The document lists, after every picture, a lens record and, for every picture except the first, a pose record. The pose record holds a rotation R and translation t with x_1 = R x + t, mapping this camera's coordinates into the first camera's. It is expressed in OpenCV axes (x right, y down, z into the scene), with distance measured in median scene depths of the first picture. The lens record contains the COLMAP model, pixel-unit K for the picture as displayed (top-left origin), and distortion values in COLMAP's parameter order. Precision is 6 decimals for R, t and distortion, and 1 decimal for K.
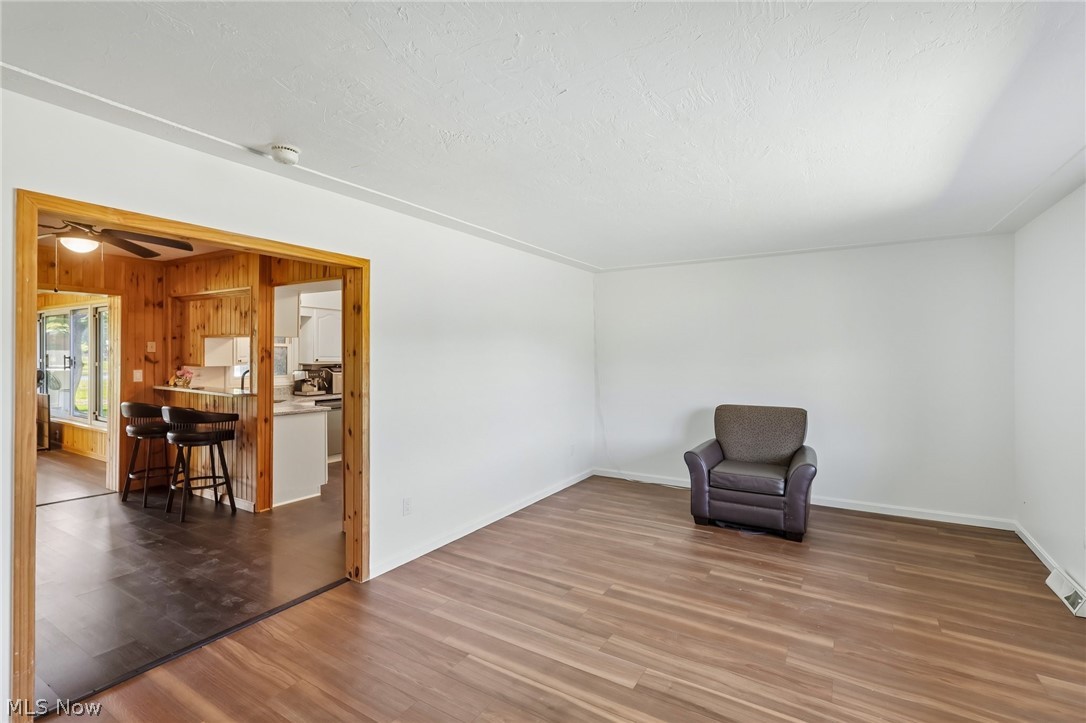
lens RADIAL K [[500.4, 0, 541.7], [0, 500.4, 358.5], [0, 0, 1]] dist [-0.004332, 0.000811]
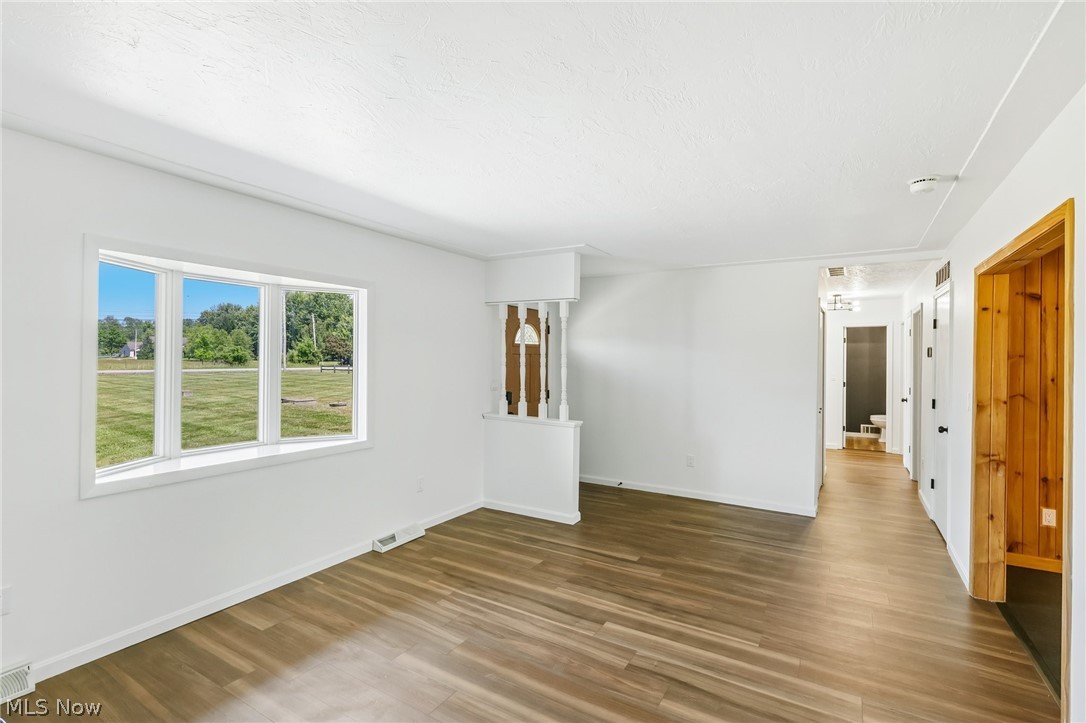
lens RADIAL K [[500.4, 0, 541.7], [0, 500.4, 358.5], [0, 0, 1]] dist [-0.004332, 0.000811]
pose [[-0.999953, -0.009684, -0.000697, 0.253224], [-0.009685, 0.999951, 0.001989, -0.012520], [0.000677, 0.001996, -0.999998, 1.619679]]
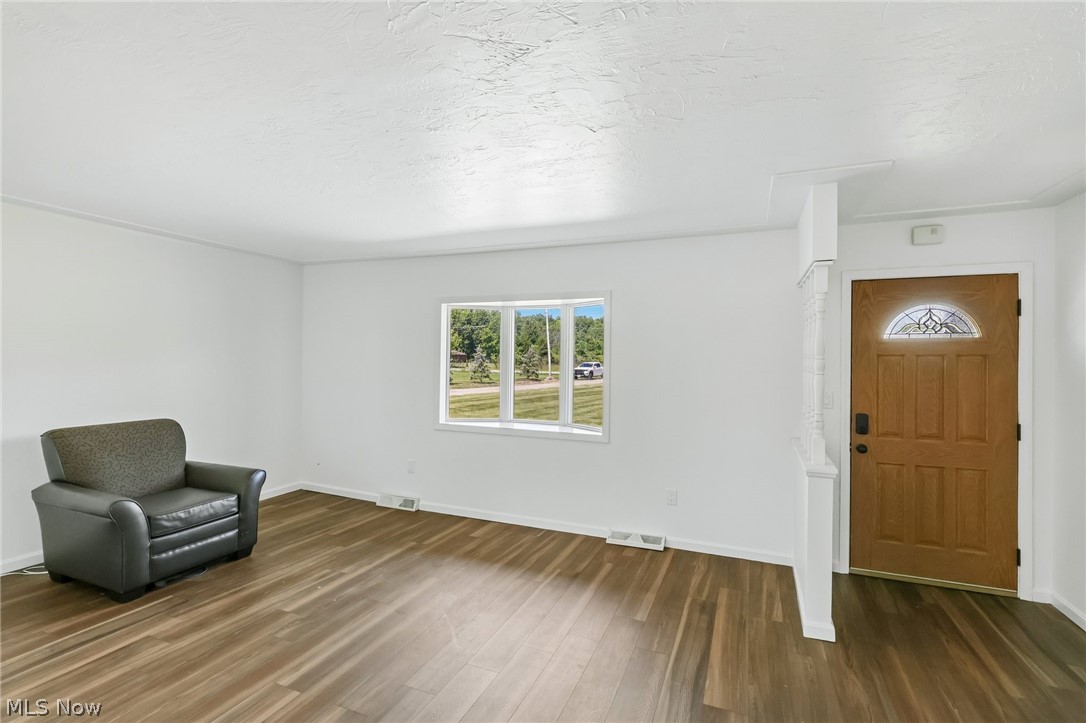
lens RADIAL K [[500.4, 0, 541.7], [0, 500.4, 358.5], [0, 0, 1]] dist [-0.004332, 0.000811]
pose [[-0.156340, -0.000786, 0.987703, -0.633620], [-0.008247, 0.999966, -0.000510, -0.011118], [-0.987669, -0.008225, -0.156341, 0.766549]]
